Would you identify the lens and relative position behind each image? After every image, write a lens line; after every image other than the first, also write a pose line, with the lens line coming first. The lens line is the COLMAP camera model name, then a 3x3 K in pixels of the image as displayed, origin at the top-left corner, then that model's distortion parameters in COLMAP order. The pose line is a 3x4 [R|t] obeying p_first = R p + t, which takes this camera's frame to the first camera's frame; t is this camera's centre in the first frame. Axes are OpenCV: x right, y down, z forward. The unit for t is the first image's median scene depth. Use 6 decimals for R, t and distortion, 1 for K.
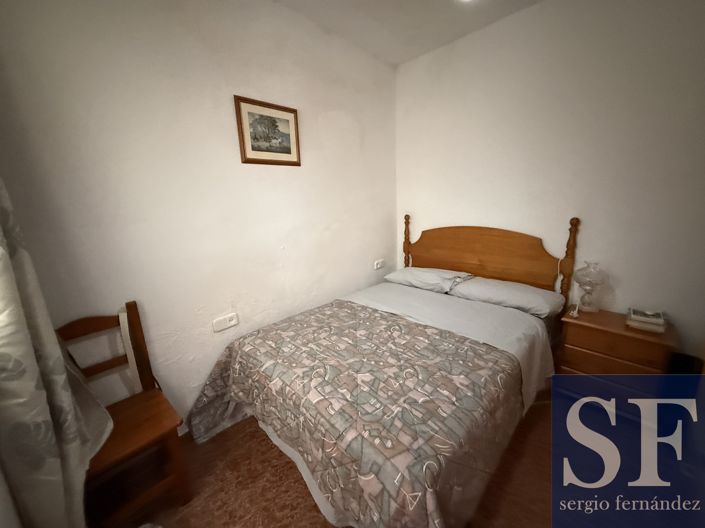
lens RADIAL K [[285.1, 0, 352.0], [0, 285.1, 261.4], [0, 0, 1]] dist [-0.000903, 0.000467]
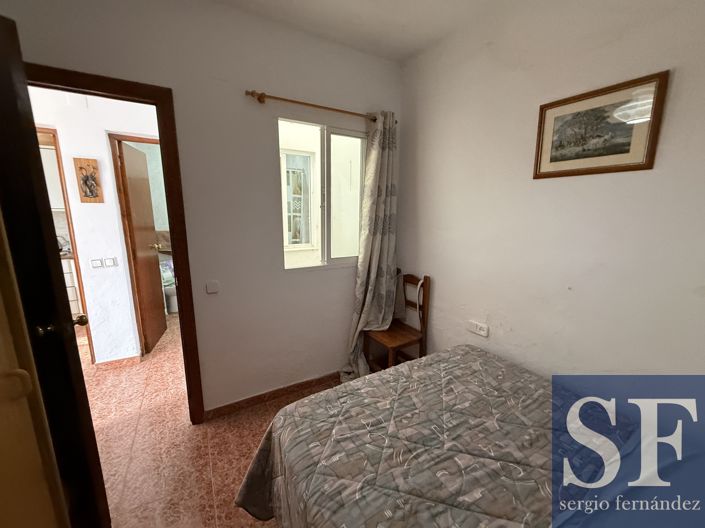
lens RADIAL K [[285.1, 0, 350.5], [0, 285.1, 260.6], [0, 0, 1]] dist [-0.000903, 0.000467]
pose [[-0.268908, 0.207014, -0.940656, 0.659724], [-0.212996, 0.939669, 0.267686, -0.218040], [0.939320, 0.272338, -0.208591, 0.705277]]
